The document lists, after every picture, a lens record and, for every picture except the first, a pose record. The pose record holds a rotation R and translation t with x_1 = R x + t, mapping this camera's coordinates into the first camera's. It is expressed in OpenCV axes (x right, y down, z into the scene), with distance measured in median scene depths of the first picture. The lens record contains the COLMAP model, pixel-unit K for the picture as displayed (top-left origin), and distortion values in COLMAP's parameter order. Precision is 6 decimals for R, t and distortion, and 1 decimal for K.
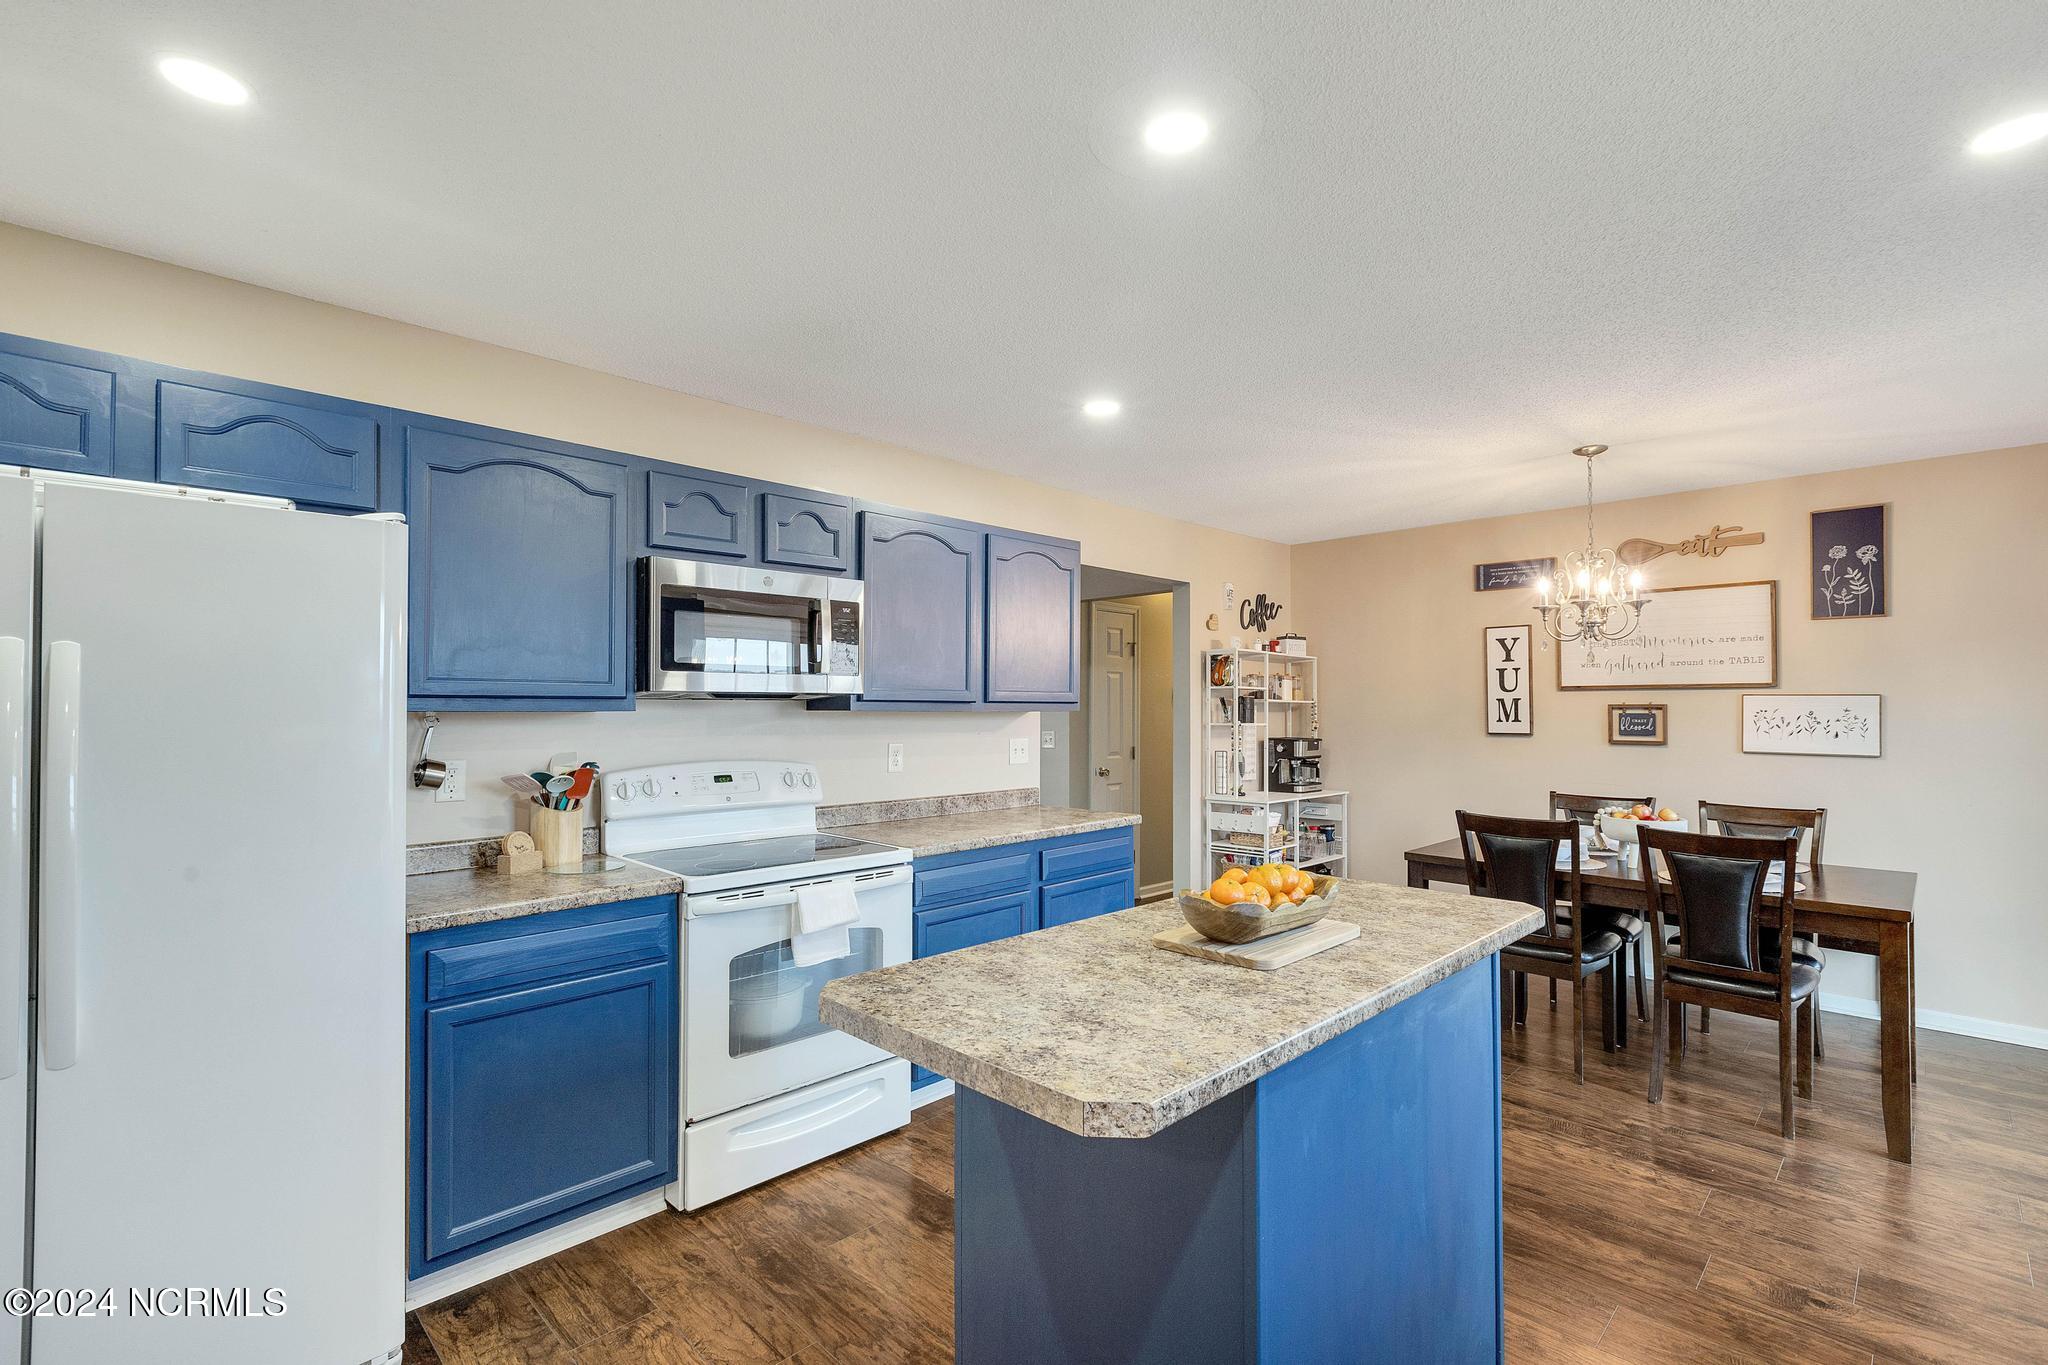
lens RADIAL K [[921.6, 0, 1024.0], [0, 921.6, 682.5], [0, 0, 1]] dist [0.005334, 0.000570]
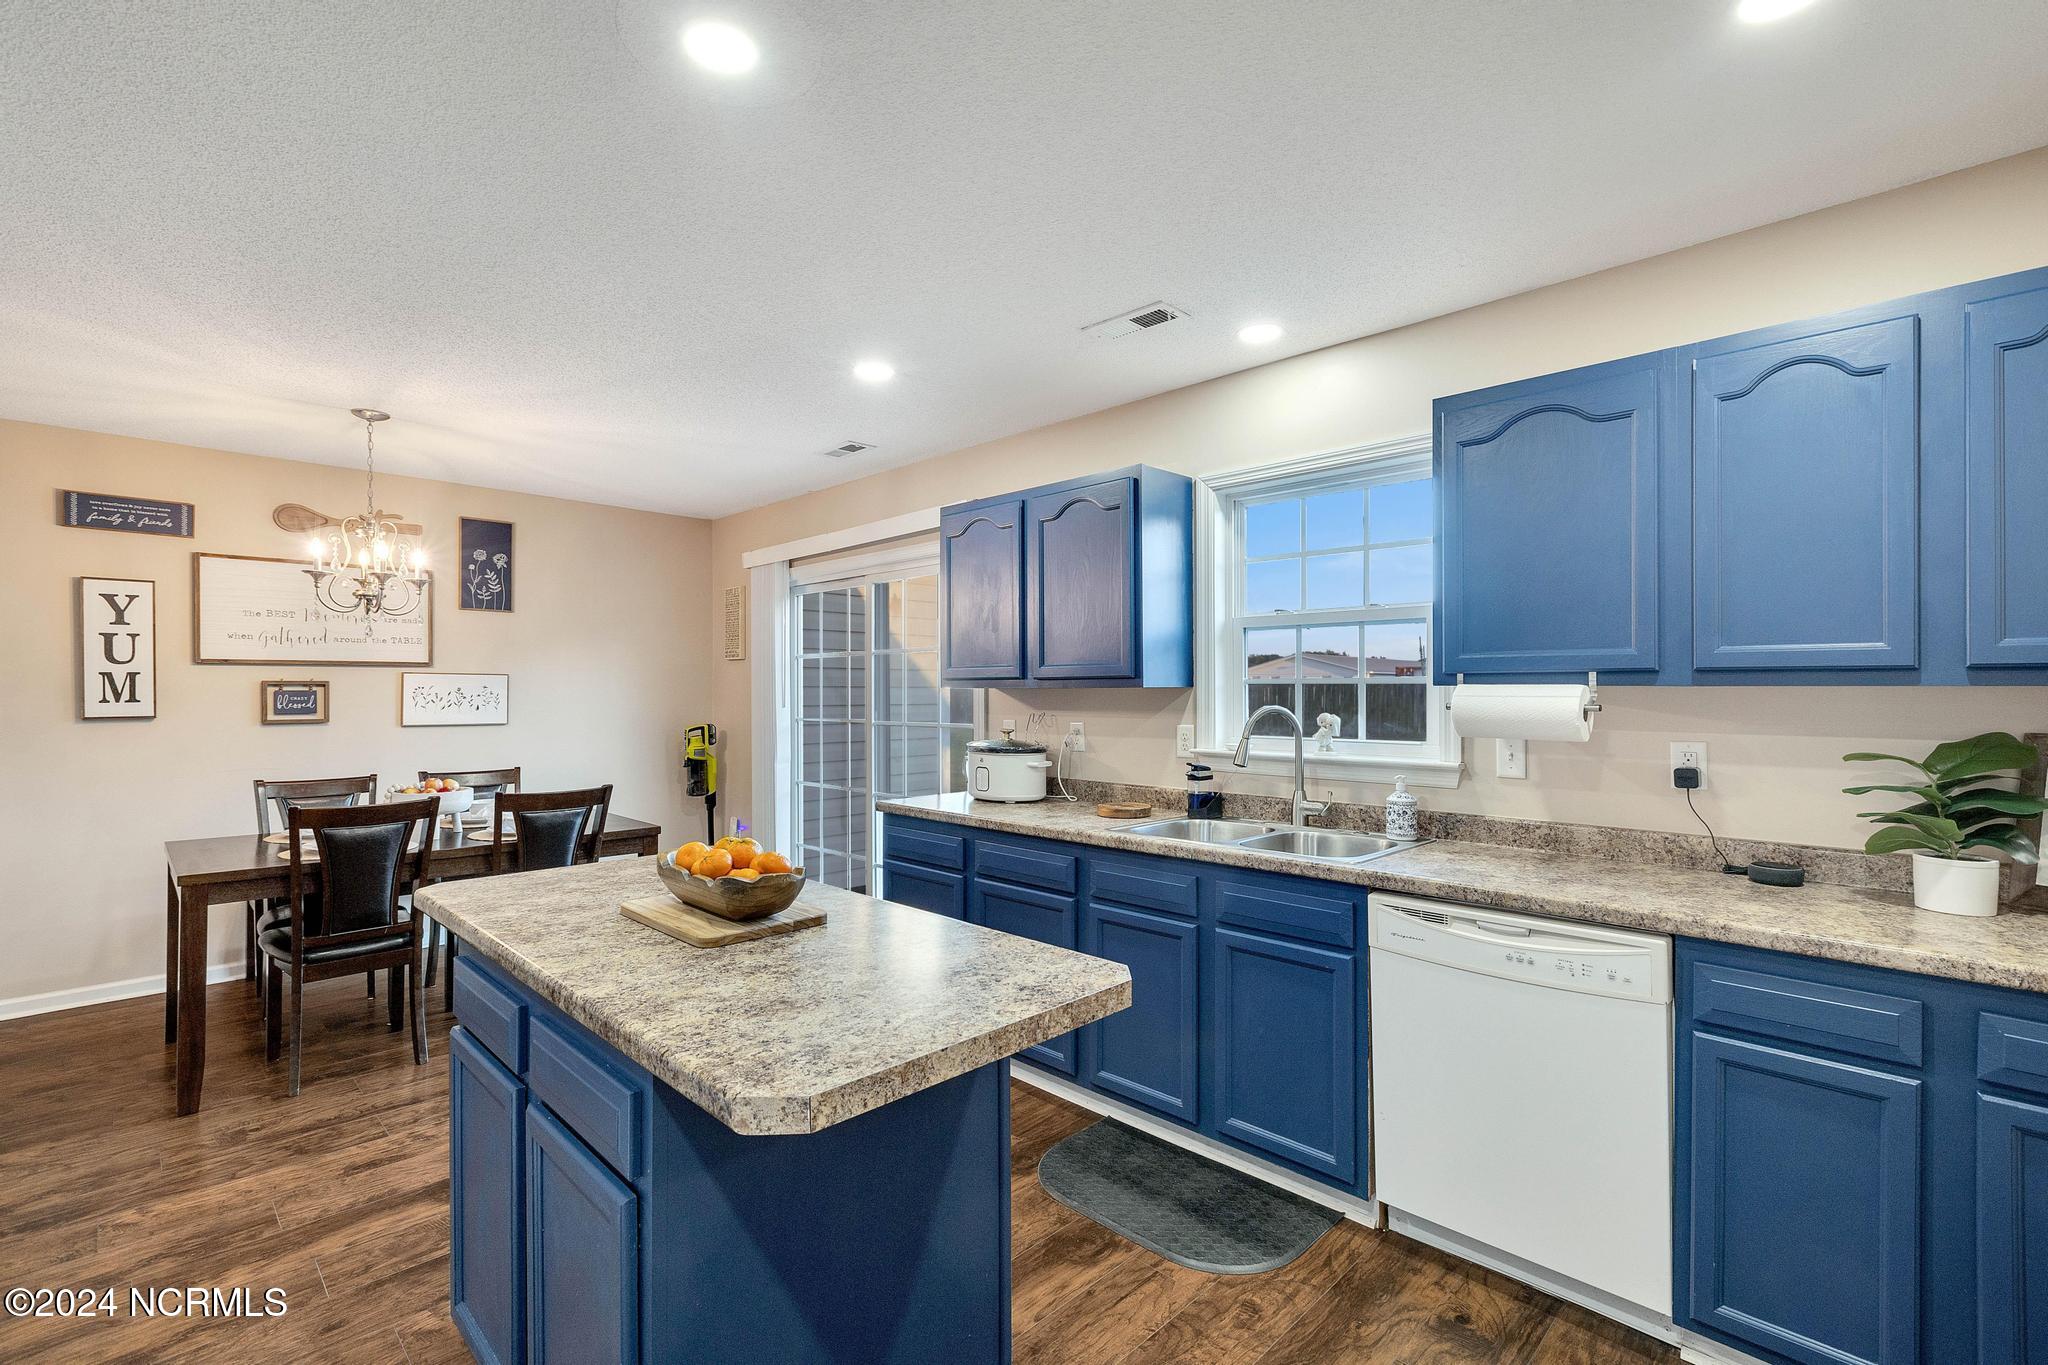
lens RADIAL K [[921.6, 0, 1024.0], [0, 921.6, 682.5], [0, 0, 1]] dist [0.005334, 0.000570]
pose [[-0.003031, 0.005084, 0.999982, -0.312858], [-0.028414, 0.999583, -0.005169, 0.010099], [-0.999592, -0.028429, -0.002886, 0.291400]]
